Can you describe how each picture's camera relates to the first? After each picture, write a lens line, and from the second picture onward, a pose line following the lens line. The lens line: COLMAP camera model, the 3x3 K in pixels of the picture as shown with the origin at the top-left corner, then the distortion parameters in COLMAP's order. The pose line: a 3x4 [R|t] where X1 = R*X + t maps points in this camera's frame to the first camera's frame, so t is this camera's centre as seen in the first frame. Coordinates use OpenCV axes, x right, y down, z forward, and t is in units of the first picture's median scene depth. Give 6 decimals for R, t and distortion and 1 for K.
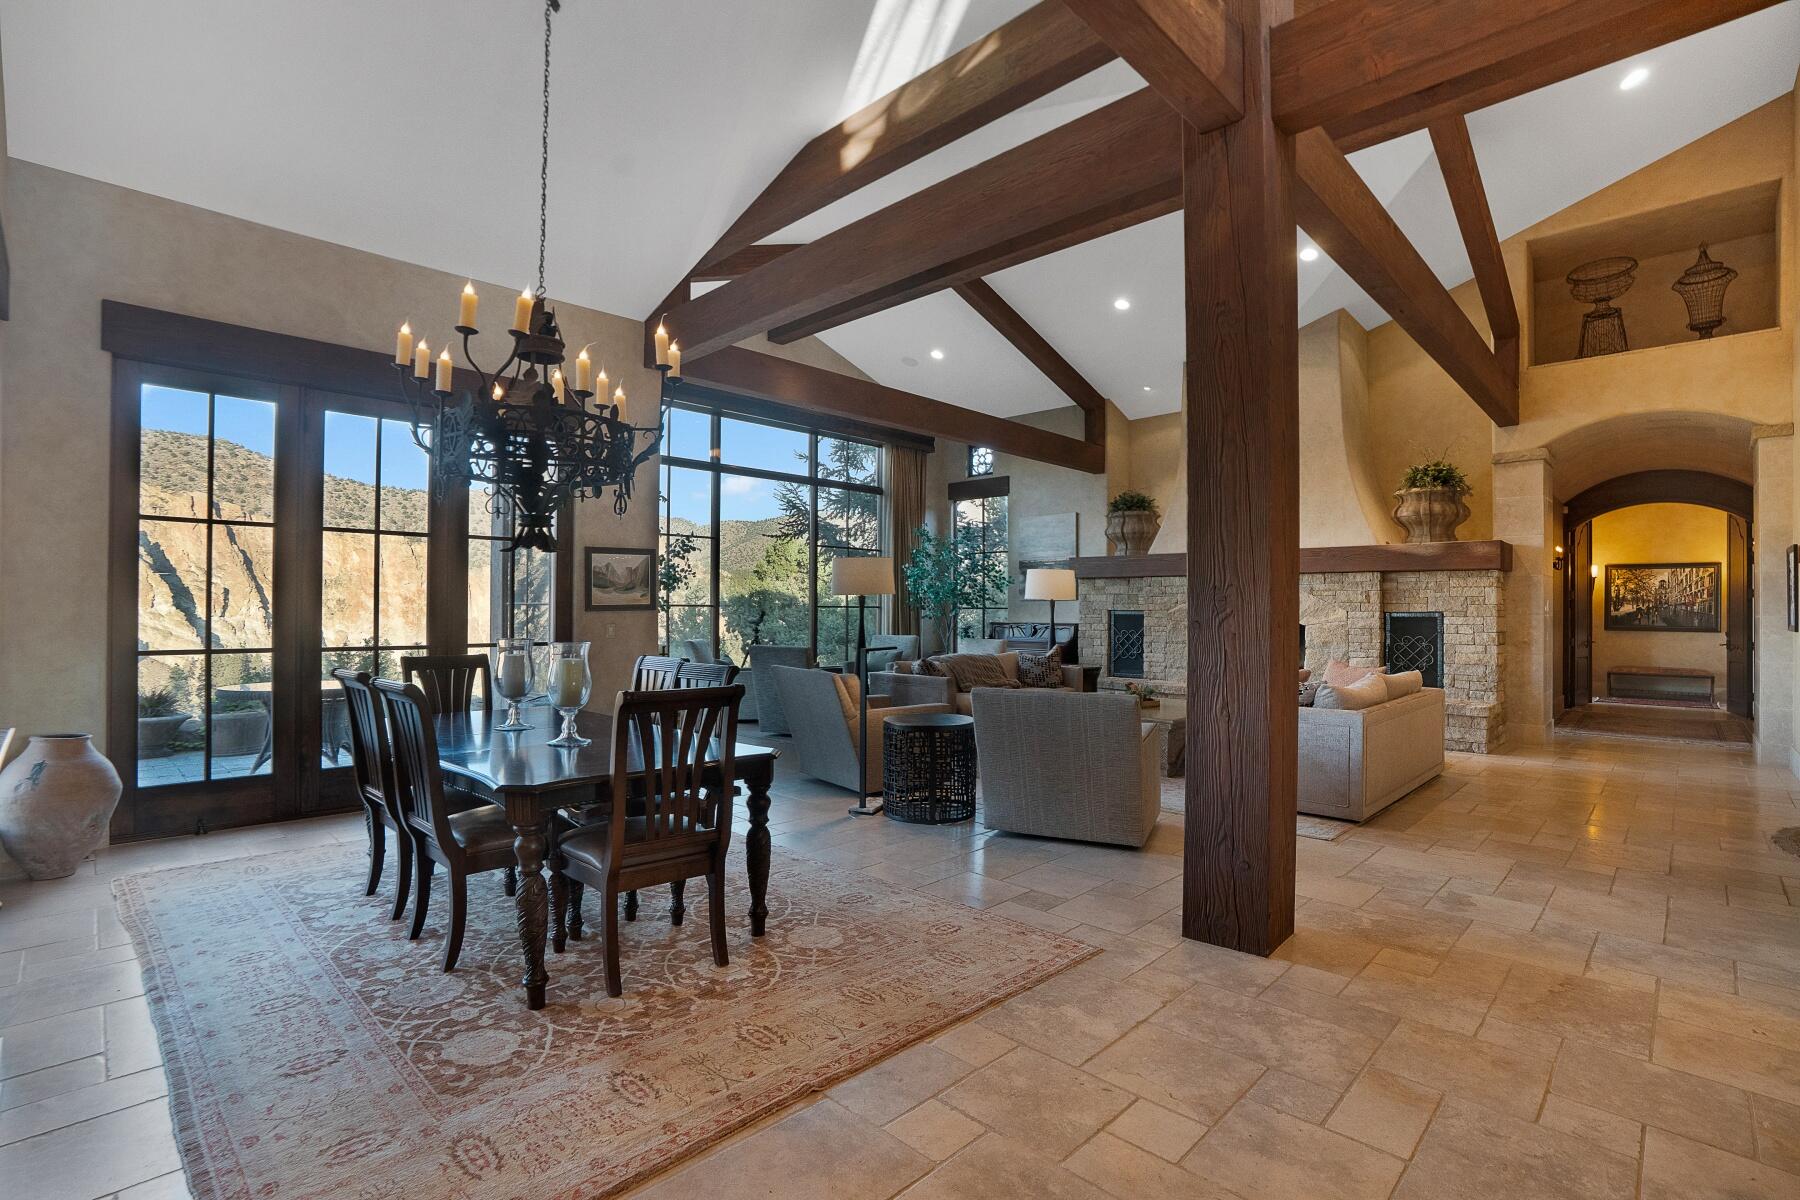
lens RADIAL K [[848.4, 0, 902.1], [0, 848.4, 604.7], [0, 0, 1]] dist [-0.002796, -0.000256]
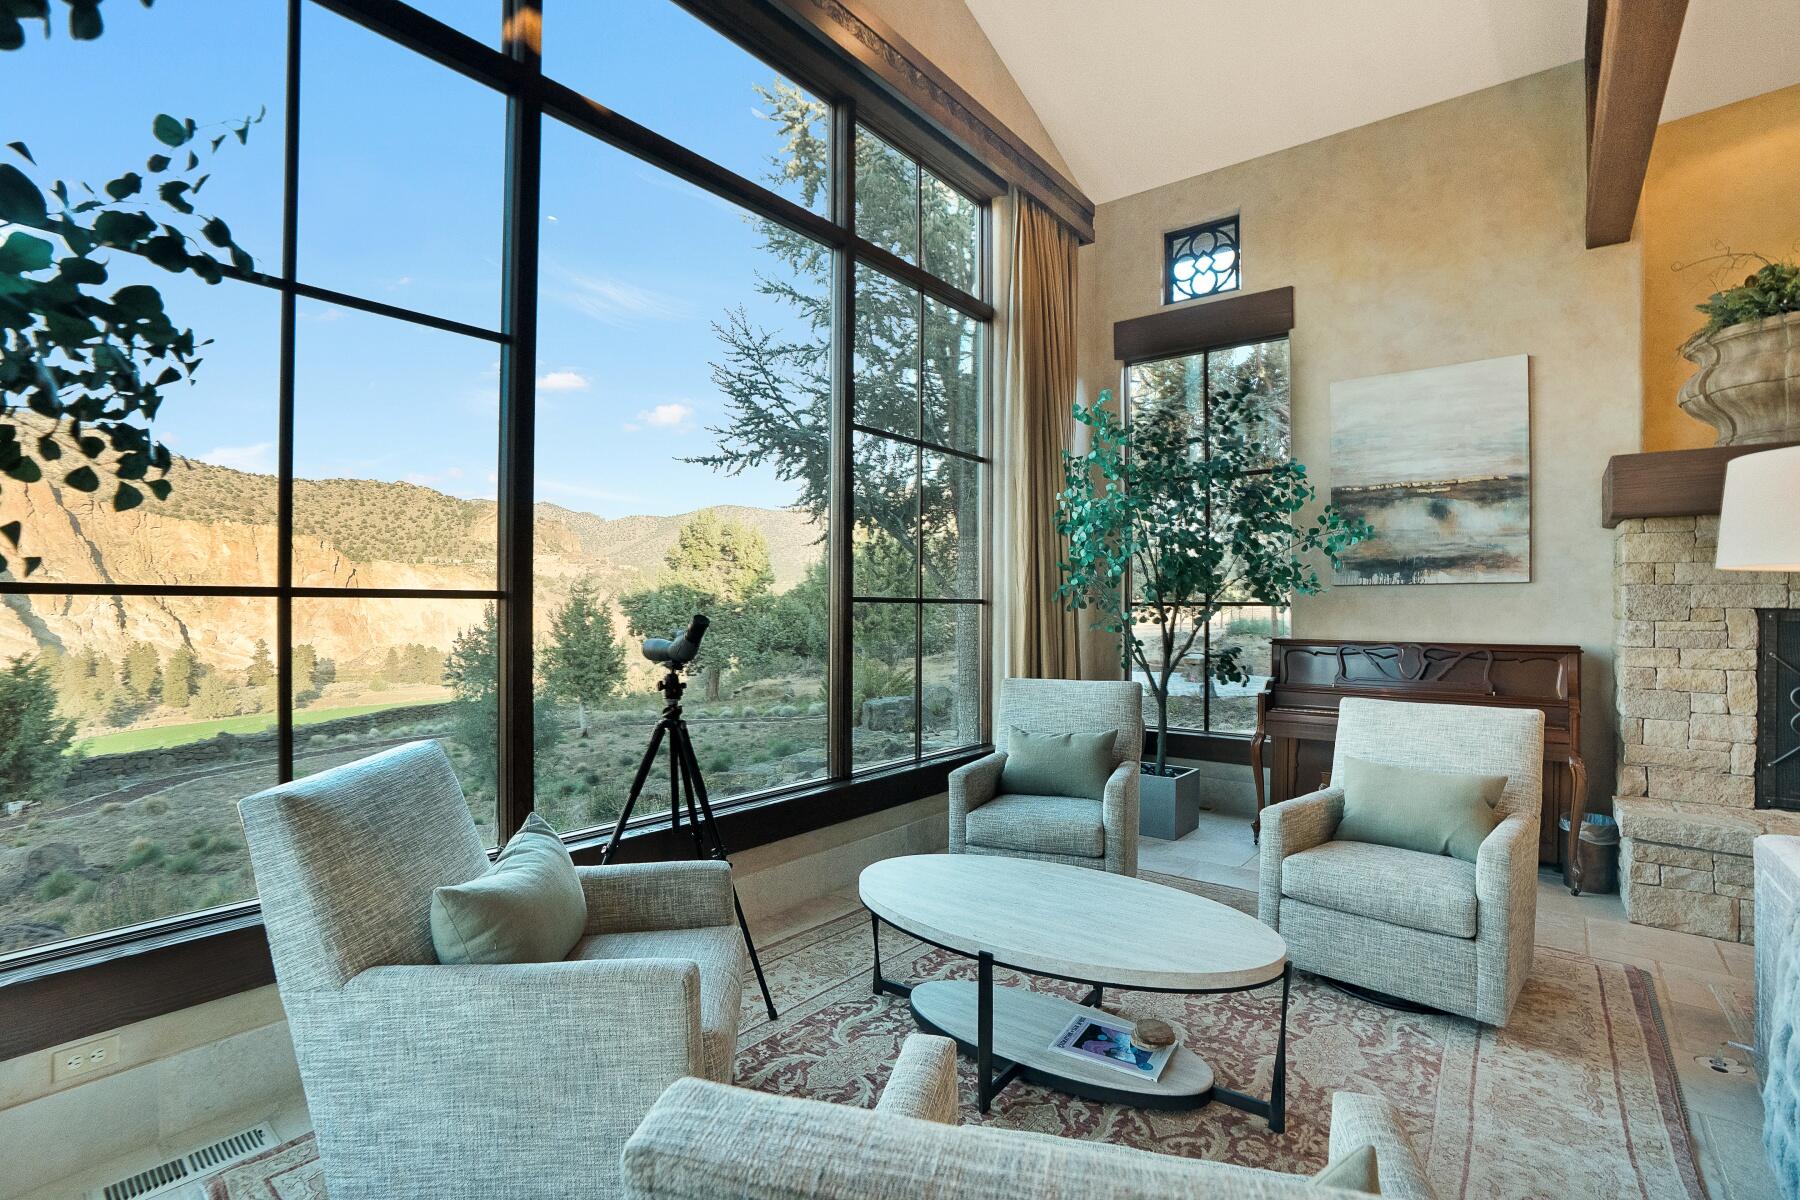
lens RADIAL K [[848.4, 0, 894.8], [0, 848.4, 595.9], [0, 0, 1]] dist [-0.002796, -0.000256]
pose [[0.995831, 0.000089, 0.091216, -0.101738], [0.000509, 0.999979, -0.006532, 0.002178], [-0.091215, 0.006551, 0.995810, 0.581406]]
